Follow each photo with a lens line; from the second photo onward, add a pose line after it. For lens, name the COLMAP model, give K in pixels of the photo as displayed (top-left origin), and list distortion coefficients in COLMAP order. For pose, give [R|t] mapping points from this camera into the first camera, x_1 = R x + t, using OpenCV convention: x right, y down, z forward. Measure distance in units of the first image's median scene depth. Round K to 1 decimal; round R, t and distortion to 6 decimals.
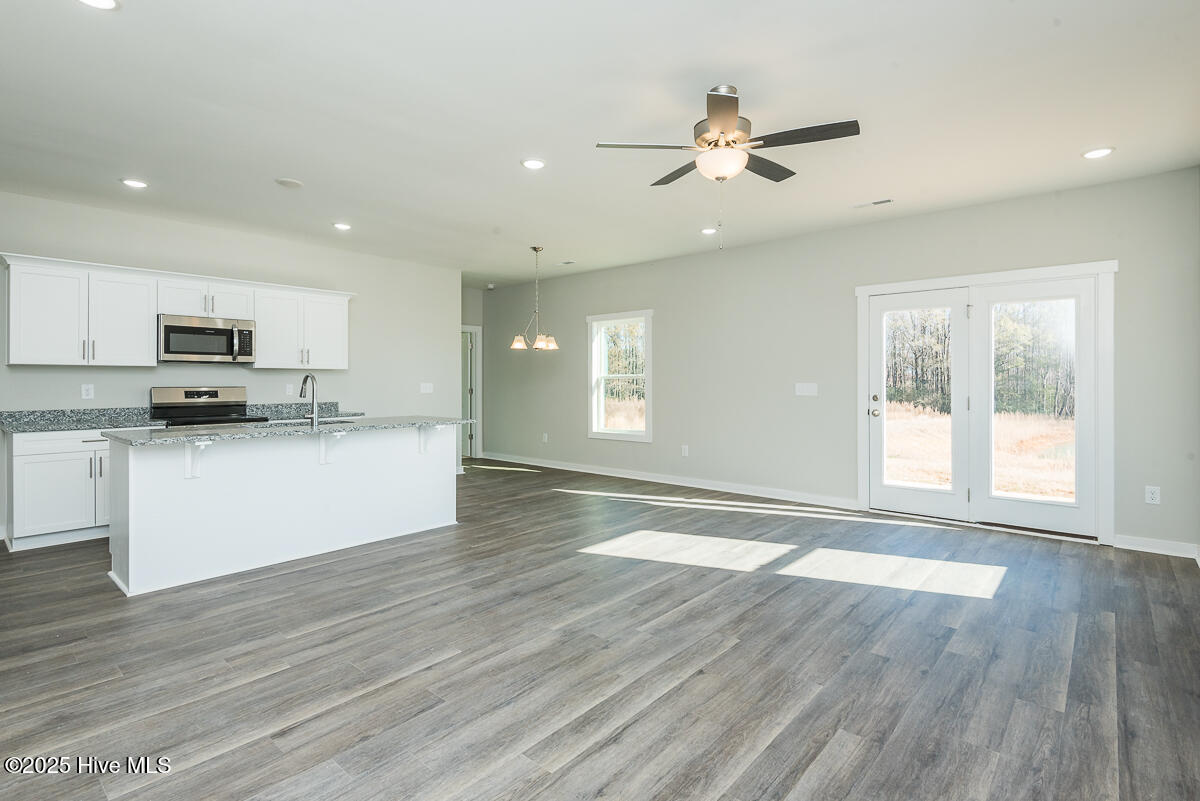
lens RADIAL K [[578.5, 0, 604.8], [0, 578.5, 378.9], [0, 0, 1]] dist [0.027480, -0.021027]
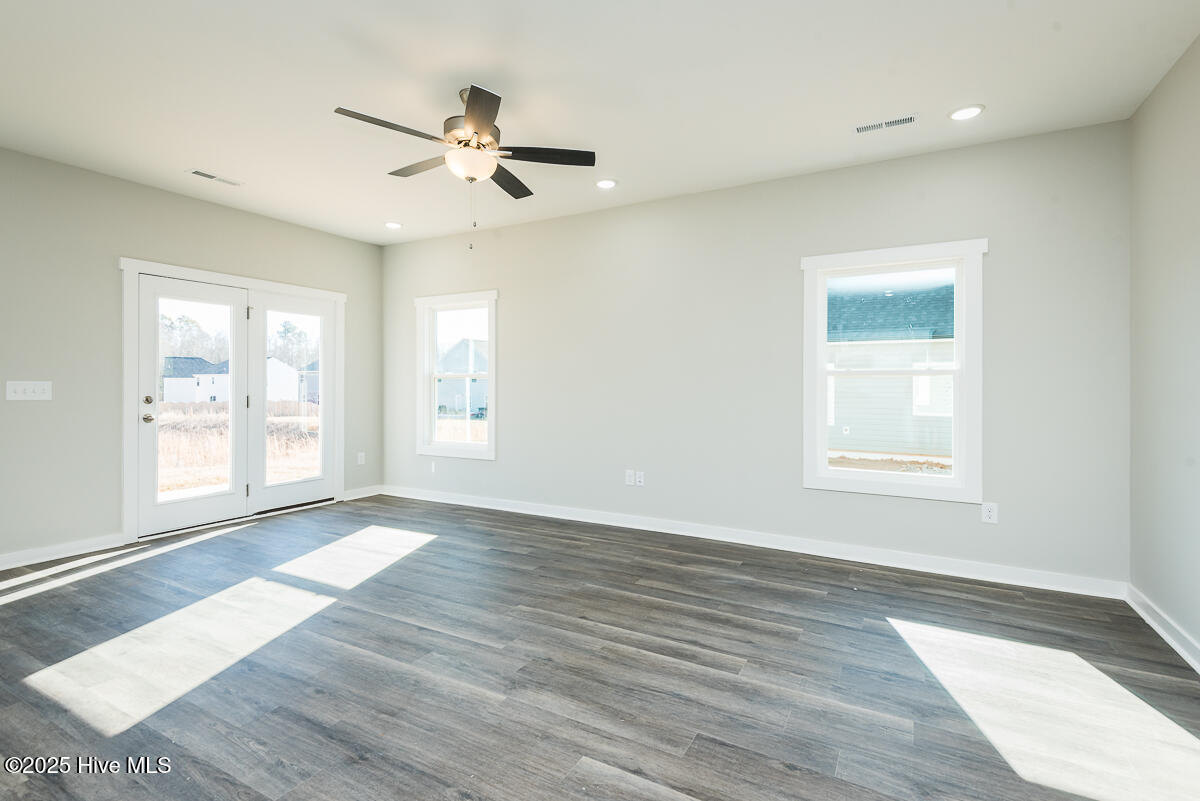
lens RADIAL K [[556.6, 0, 601.2], [0, 556.6, 384.3], [0, 0, 1]] dist [0.032117, -0.019397]
pose [[-0.207922, 0.000660, 0.978145, -0.588335], [-0.007451, 0.999970, -0.002259, 0.009765], [-0.978117, -0.007758, -0.207911, 0.717600]]
